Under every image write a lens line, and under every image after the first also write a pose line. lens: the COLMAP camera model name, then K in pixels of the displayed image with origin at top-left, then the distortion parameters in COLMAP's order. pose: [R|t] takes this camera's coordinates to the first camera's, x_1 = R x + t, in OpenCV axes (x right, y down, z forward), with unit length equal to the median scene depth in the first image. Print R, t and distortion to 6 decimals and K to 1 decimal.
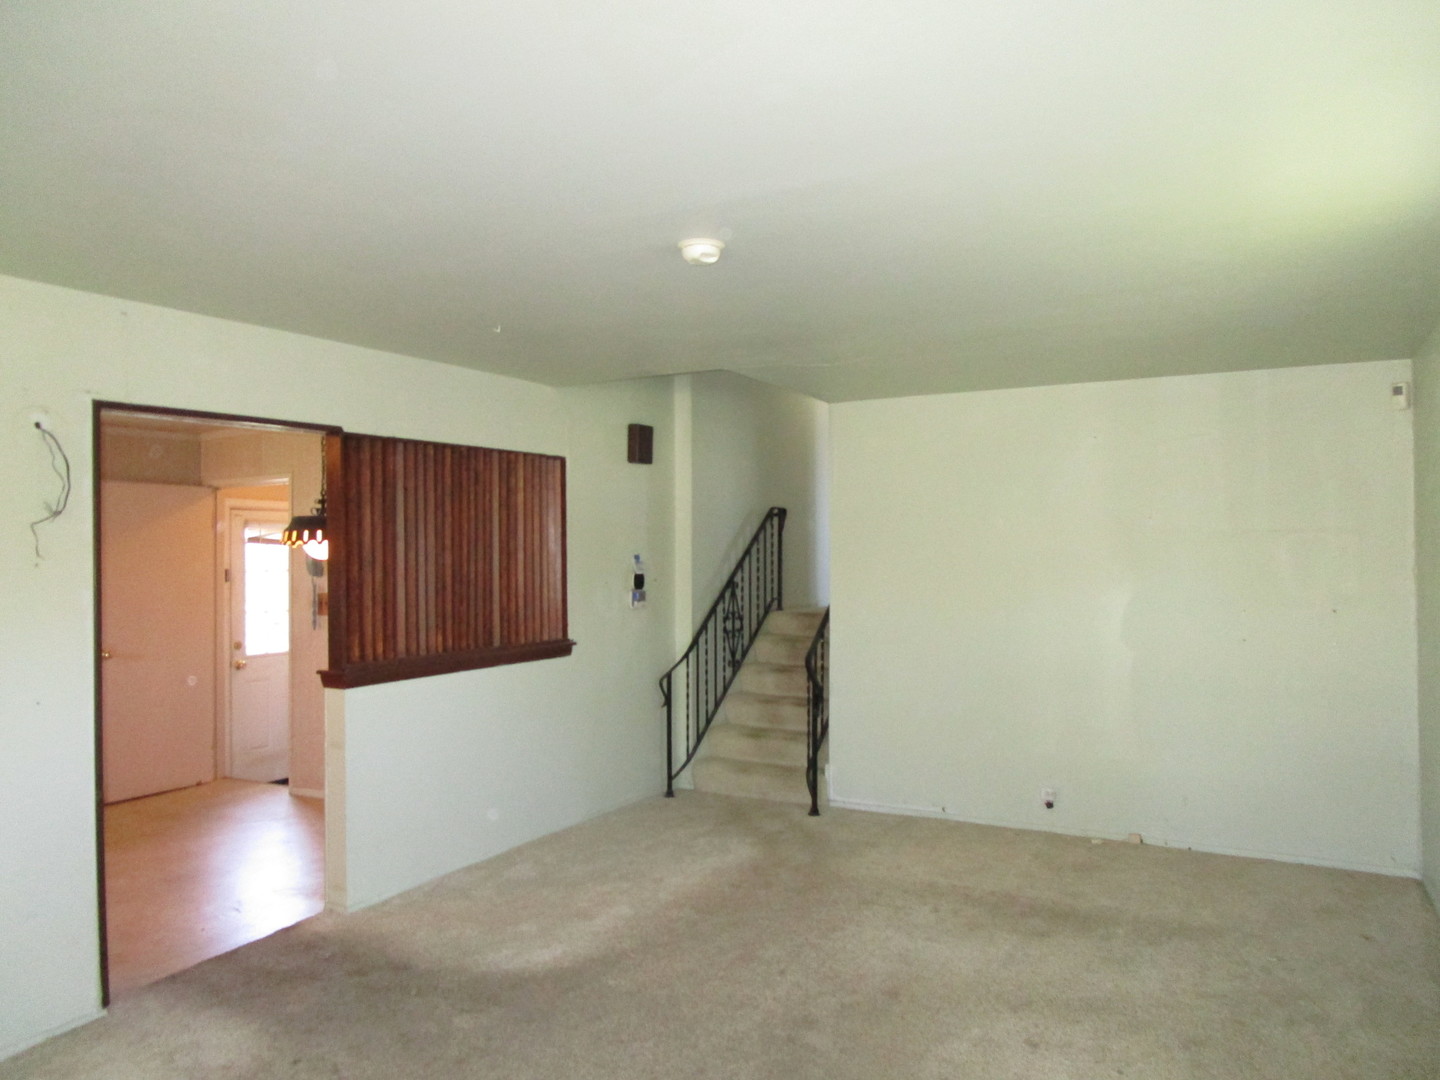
lens RADIAL K [[1040.8, 0, 712.5], [0, 1040.8, 539.9], [0, 0, 1]] dist [-0.019075, 0.005047]
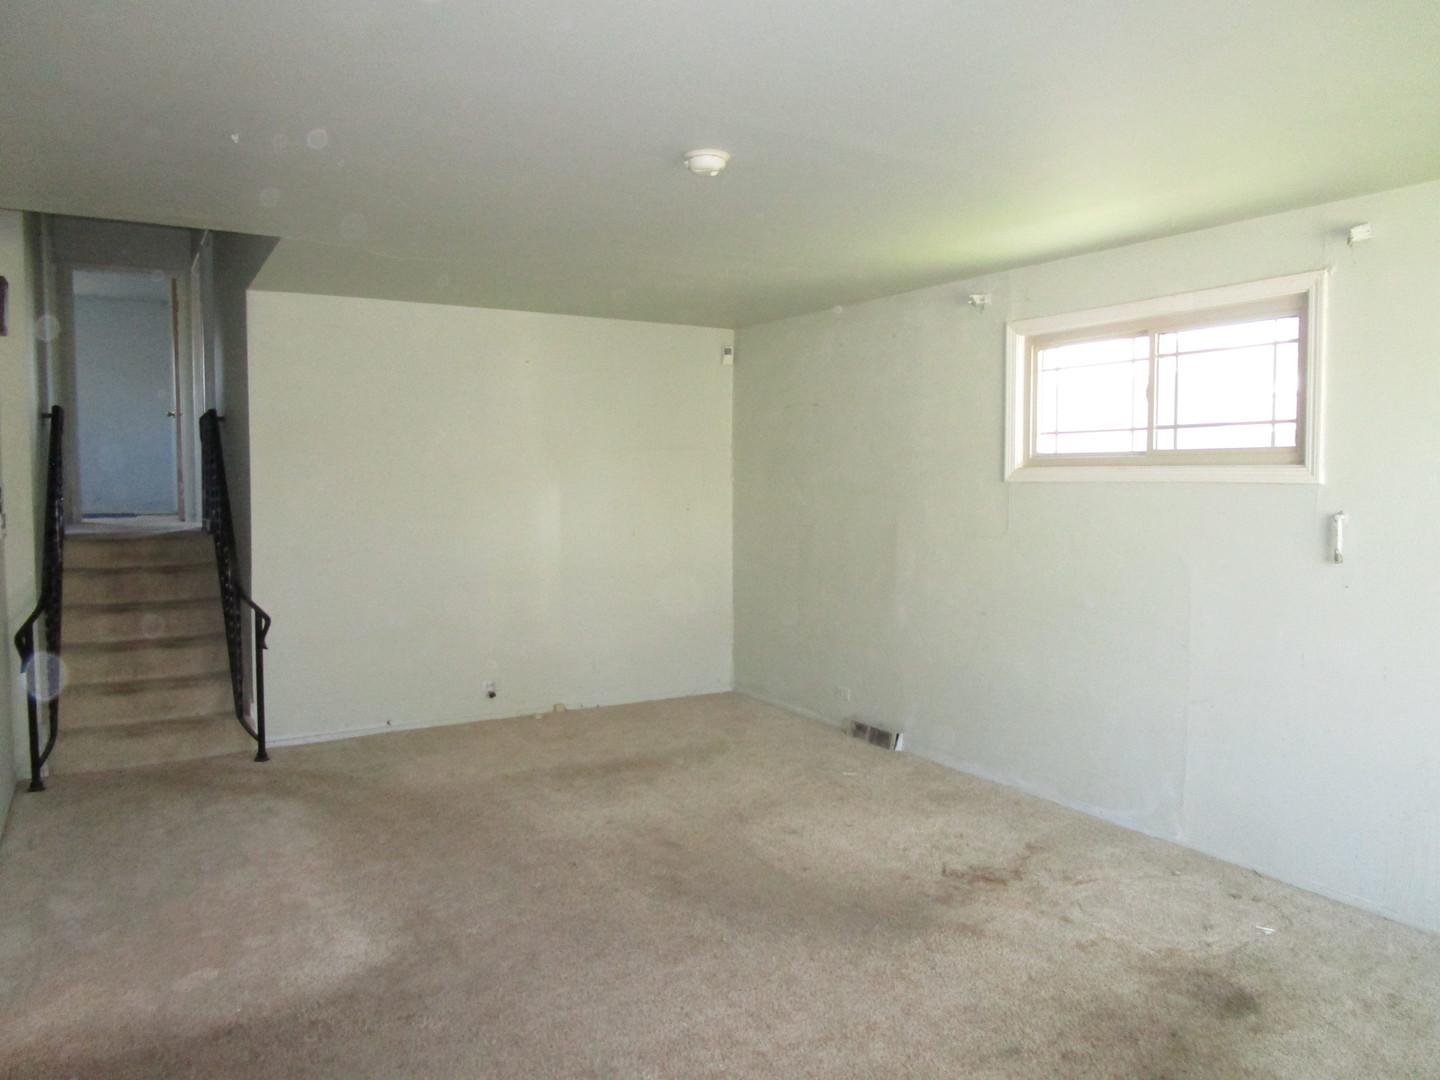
lens RADIAL K [[1040.8, 0, 712.5], [0, 1040.8, 539.9], [0, 0, 1]] dist [-0.019075, 0.005047]
pose [[0.504300, -0.052861, 0.861909, -0.582860], [-0.010448, 0.997678, 0.067301, 0.016952], [-0.863465, -0.042945, 0.502577, 0.292422]]
